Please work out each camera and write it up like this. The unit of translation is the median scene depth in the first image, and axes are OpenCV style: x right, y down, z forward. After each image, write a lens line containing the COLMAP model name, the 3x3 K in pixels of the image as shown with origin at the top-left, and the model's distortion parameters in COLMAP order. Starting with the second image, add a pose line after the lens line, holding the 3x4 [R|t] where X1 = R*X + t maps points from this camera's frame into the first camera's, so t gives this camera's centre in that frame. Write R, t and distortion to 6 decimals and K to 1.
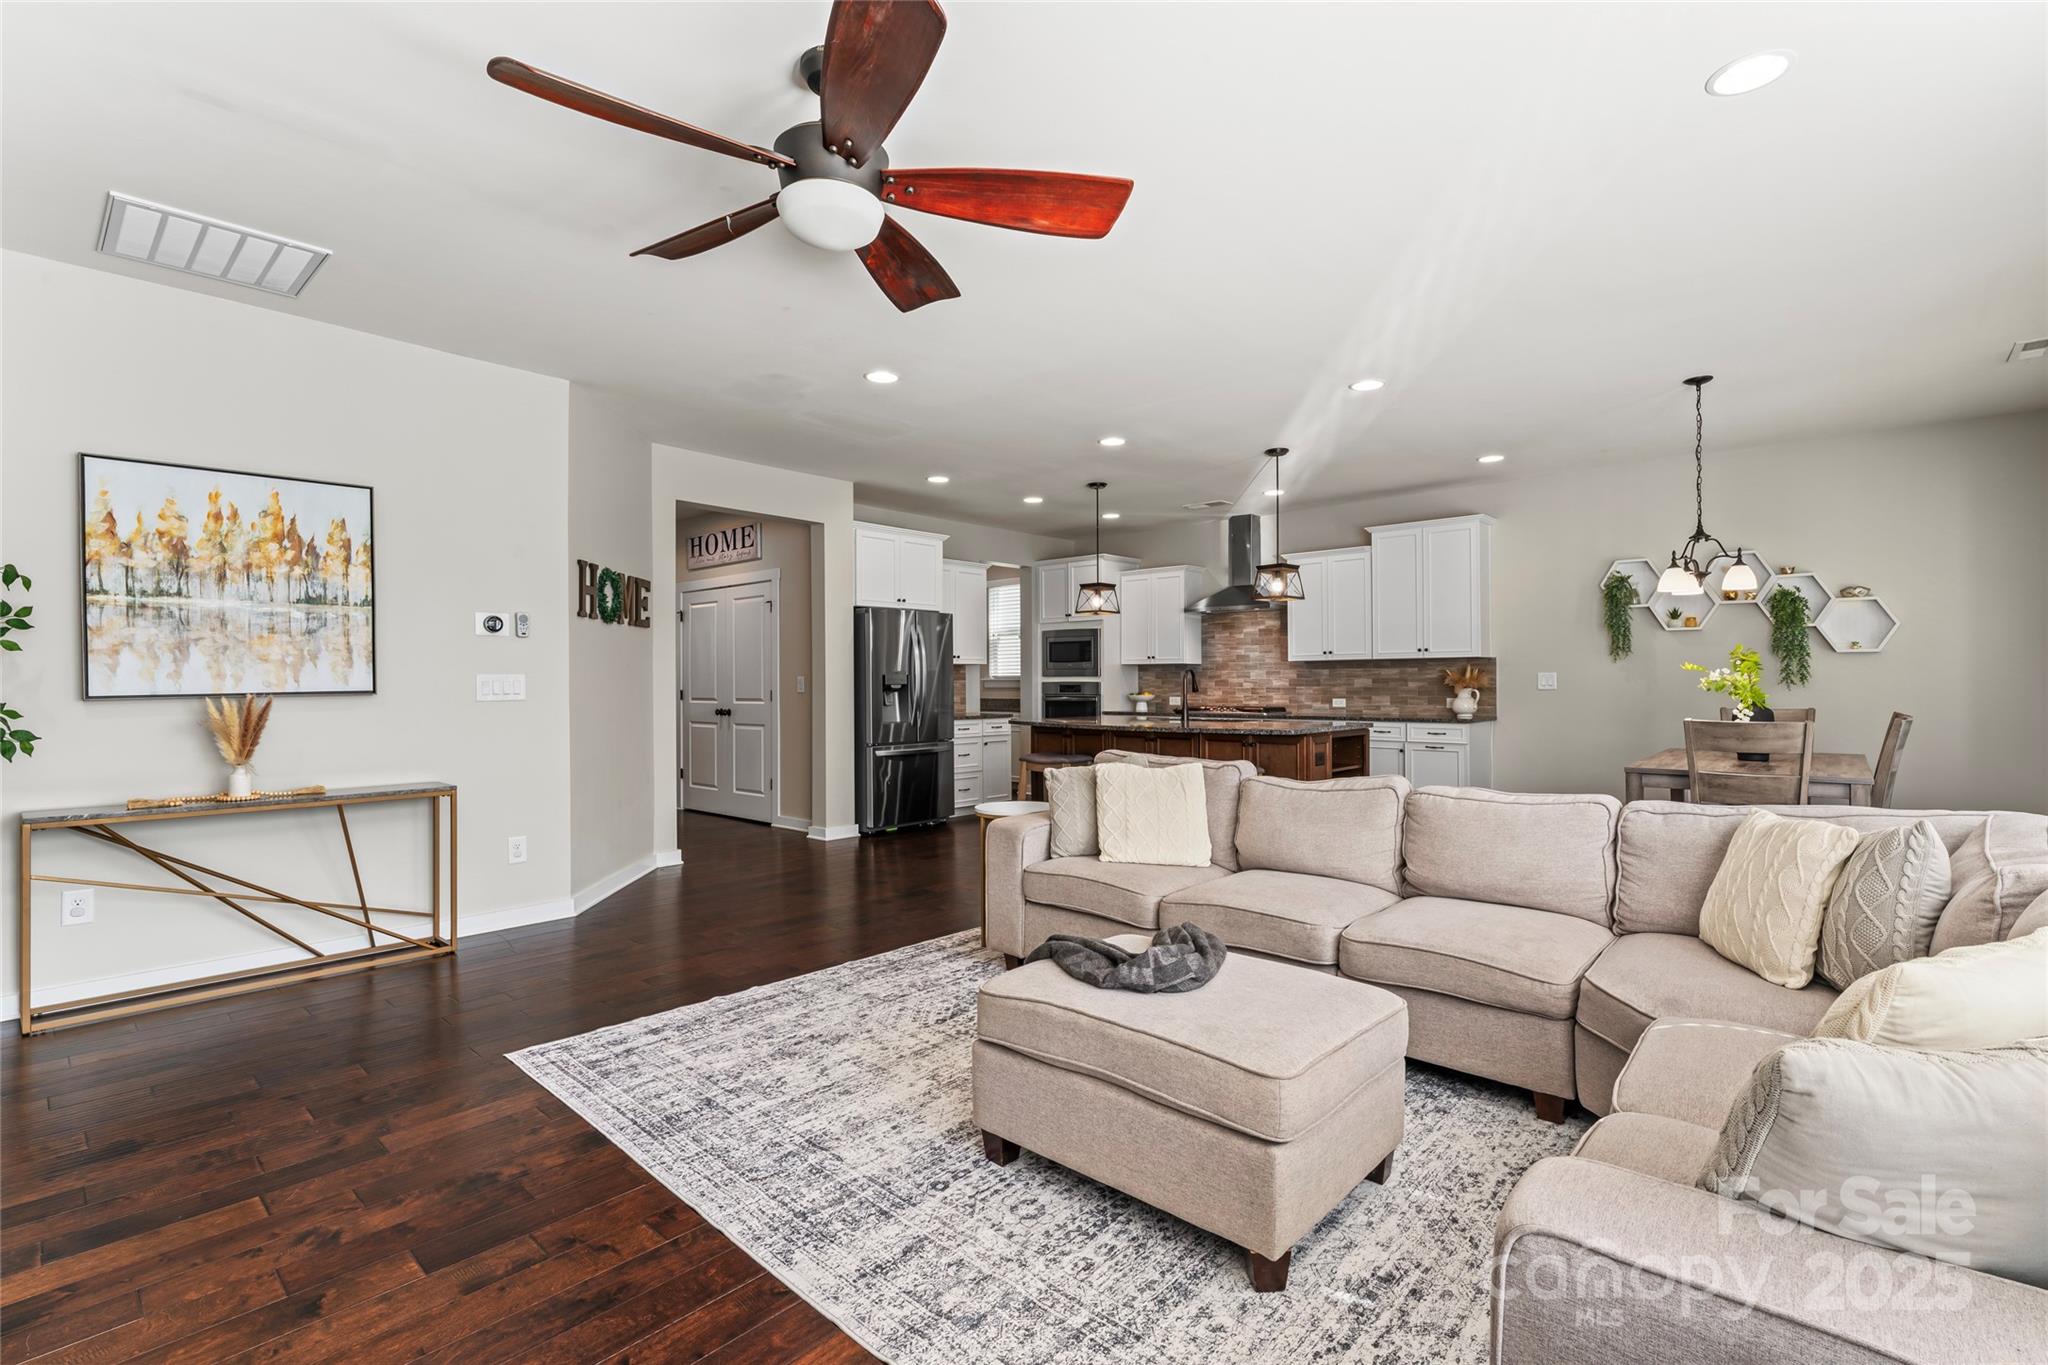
lens RADIAL K [[927.5, 0, 1024.0], [0, 927.5, 682.5], [0, 0, 1]] dist [-0.001219, -0.000147]
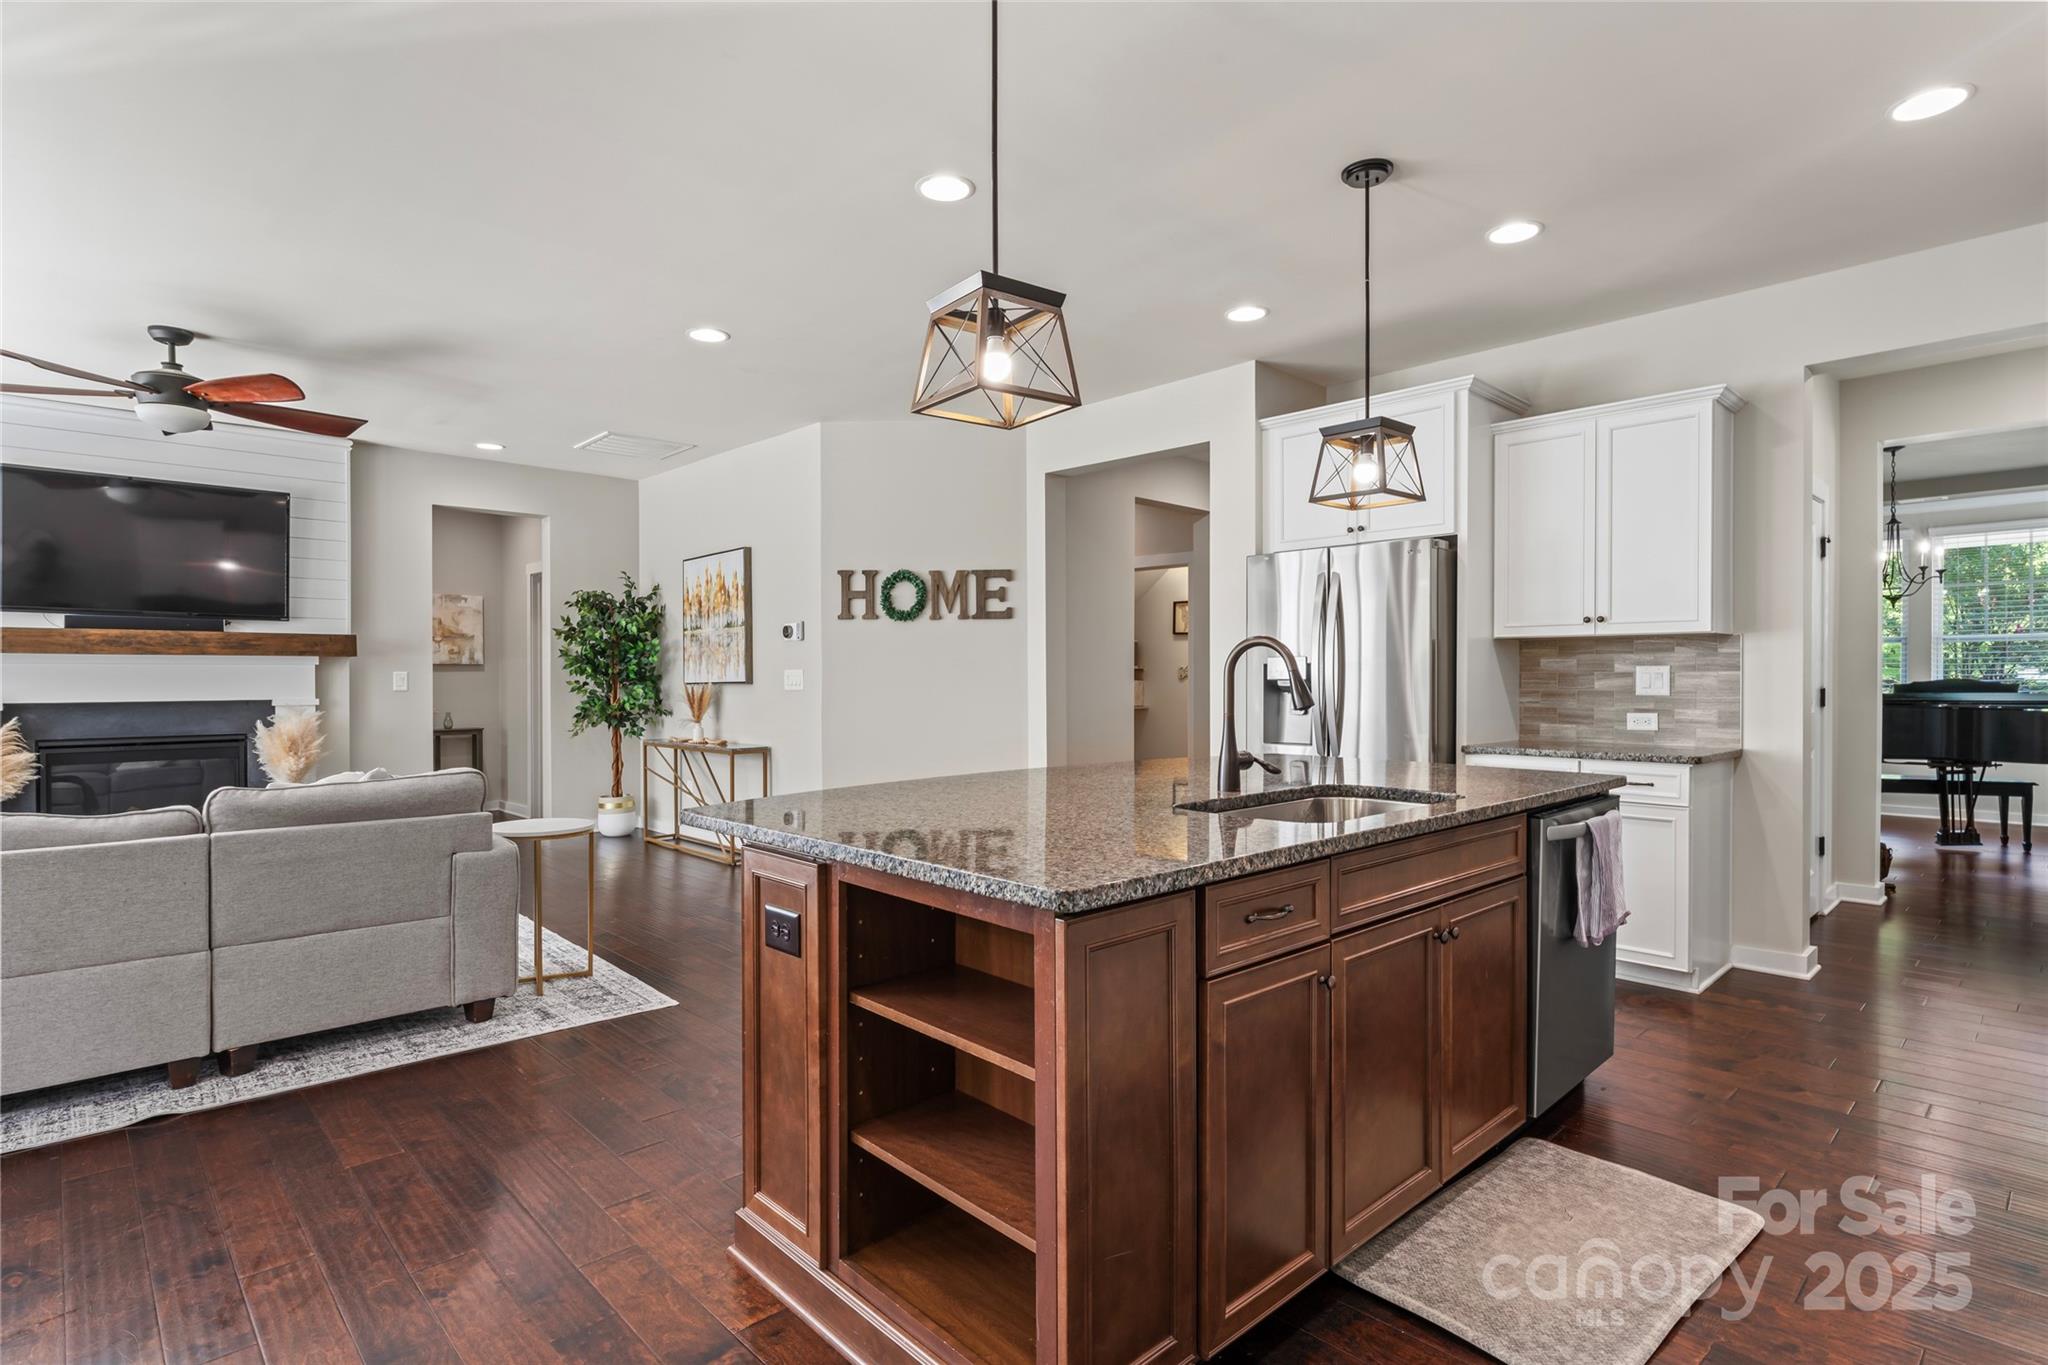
lens RADIAL K [[1024.0, 0, 1027.9], [0, 1024.0, 690.4], [0, 0, 1]] dist [0.002598, -0.000656]
pose [[-0.074874, 0.016971, -0.997049, 0.941052], [0.001613, 0.999856, 0.016897, -0.004256], [0.997192, -0.000343, -0.074891, 1.601944]]
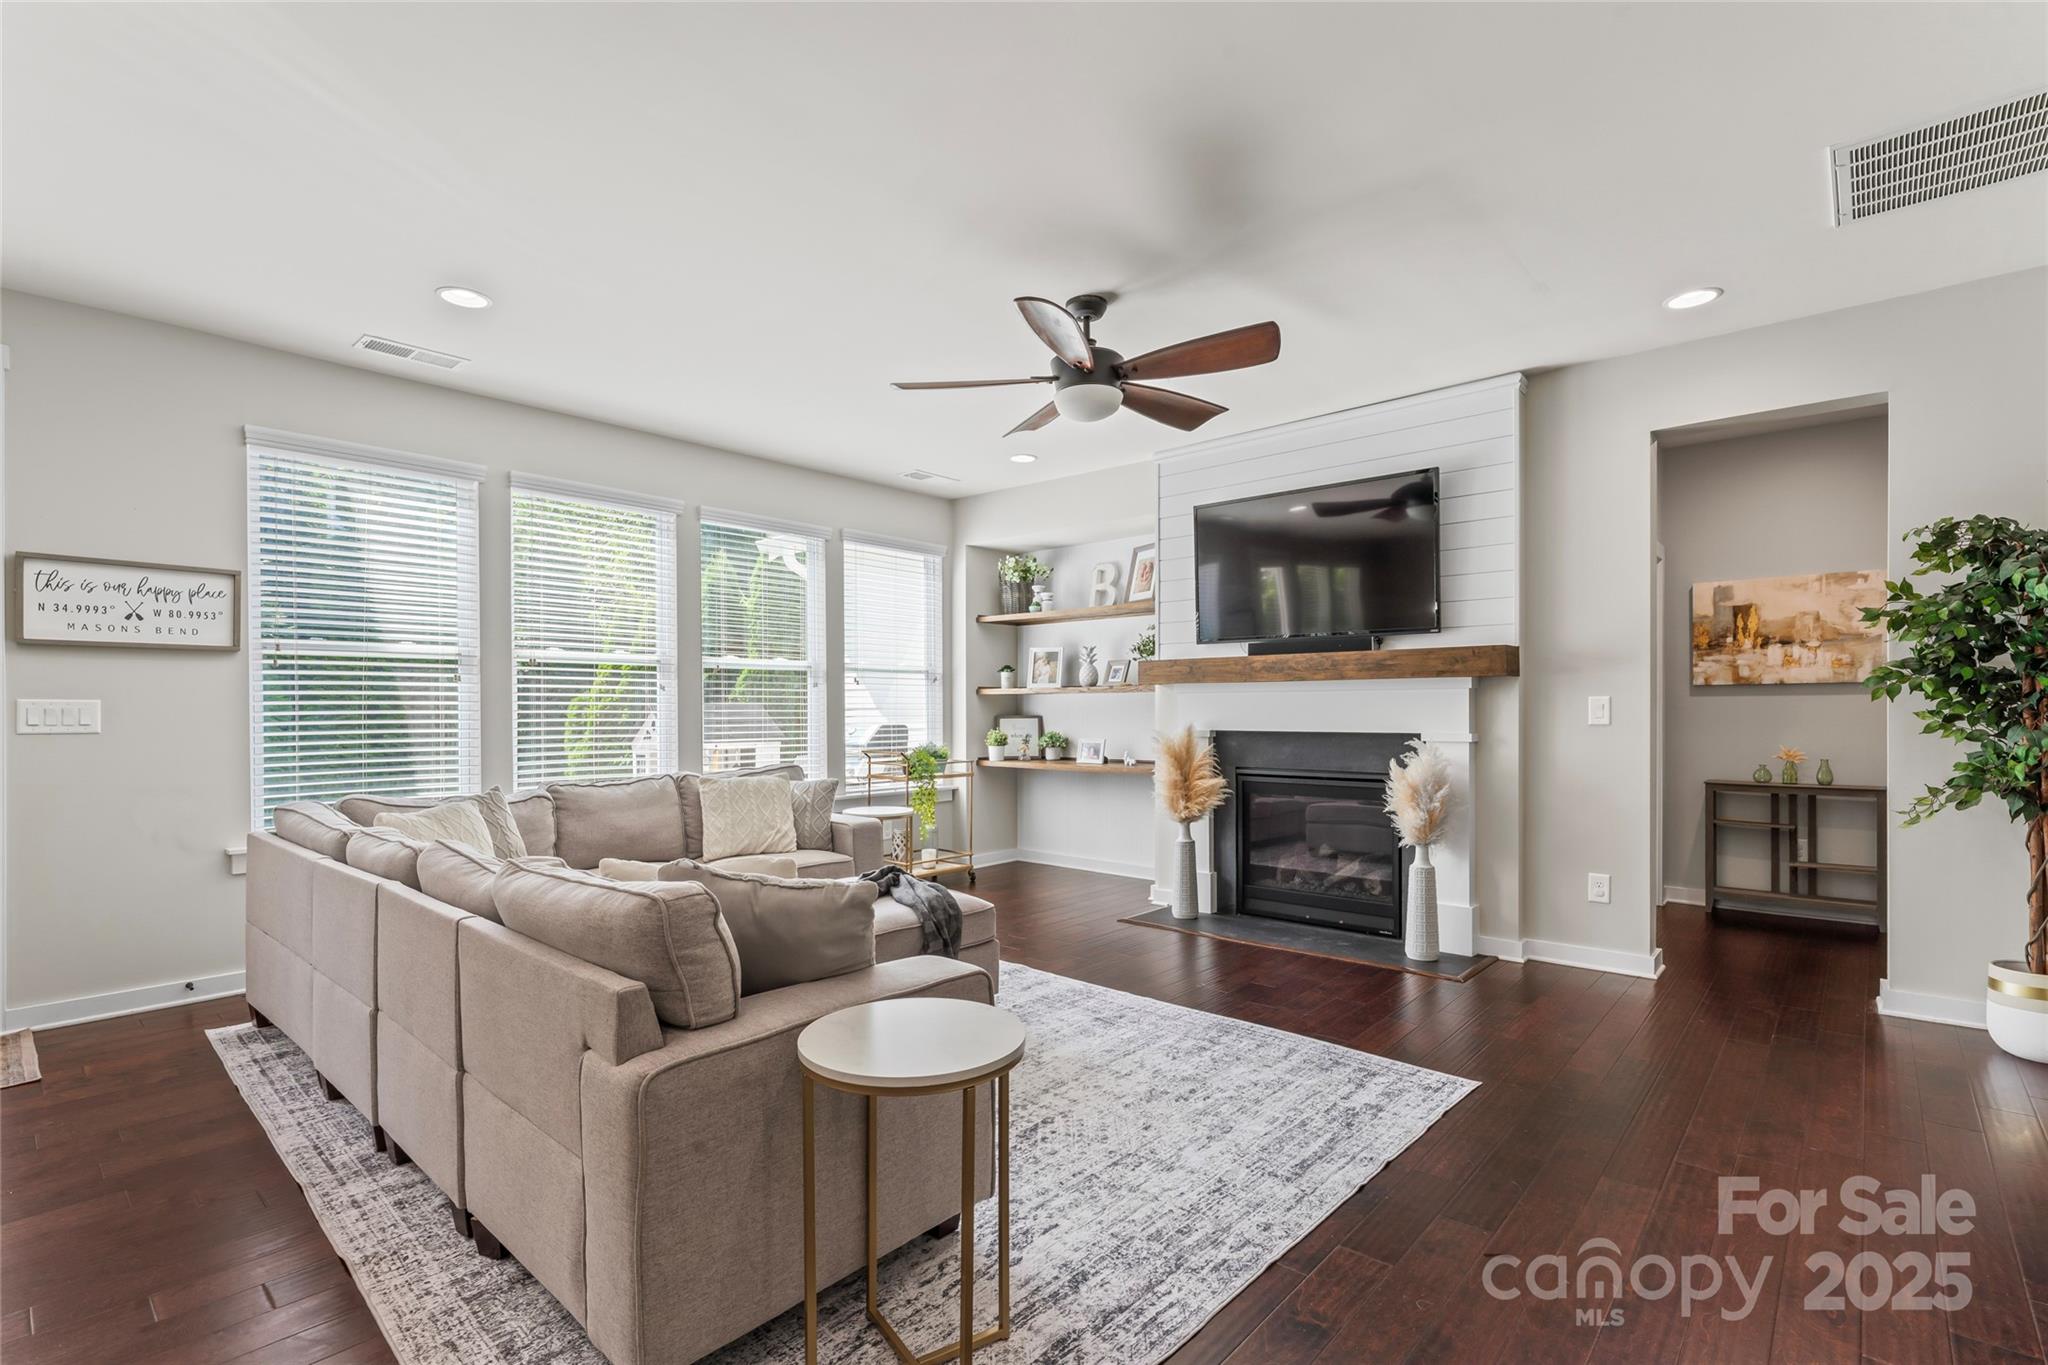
lens RADIAL K [[944.7, 0, 1029.9], [0, 944.7, 711.1], [0, 0, 1]] dist [-0.003353, -0.000064]
pose [[-0.999928, 0.008419, -0.008587, -0.055732], [0.008386, 0.999957, 0.003877, -0.000924], [0.008619, 0.003805, -0.999956, 1.472204]]
